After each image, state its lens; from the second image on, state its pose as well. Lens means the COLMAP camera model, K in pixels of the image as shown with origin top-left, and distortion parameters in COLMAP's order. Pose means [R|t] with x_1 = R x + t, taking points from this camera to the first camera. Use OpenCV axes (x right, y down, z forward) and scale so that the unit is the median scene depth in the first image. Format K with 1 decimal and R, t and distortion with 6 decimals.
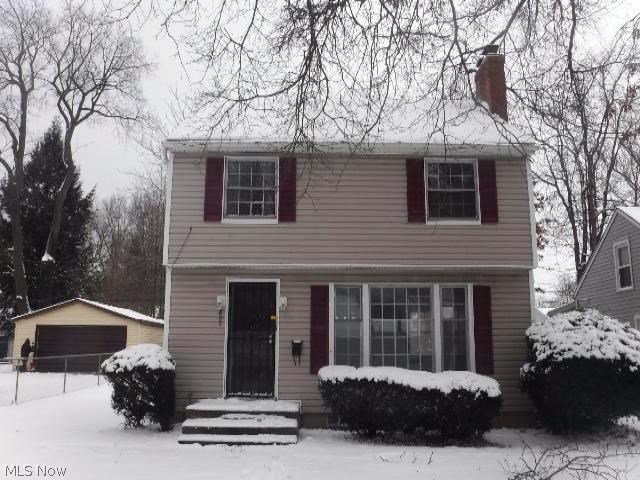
lens RADIAL K [[531.9, 0, 320.0], [0, 531.9, 240.0], [0, 0, 1]] dist [-0.005567, -0.001420]
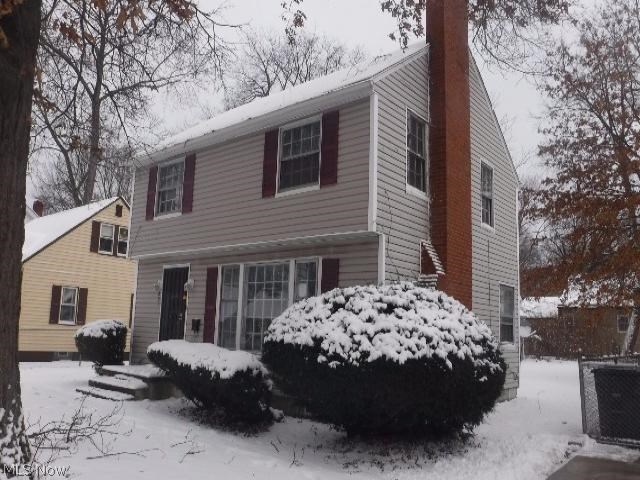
lens RADIAL K [[531.9, 0, 320.0], [0, 531.9, 240.0], [0, 0, 1]] dist [-0.005567, -0.001420]
pose [[0.735250, -0.085932, -0.672327, 0.885927], [0.100018, 0.994827, -0.017774, 0.070509], [0.670376, -0.054176, 0.740041, 0.349177]]
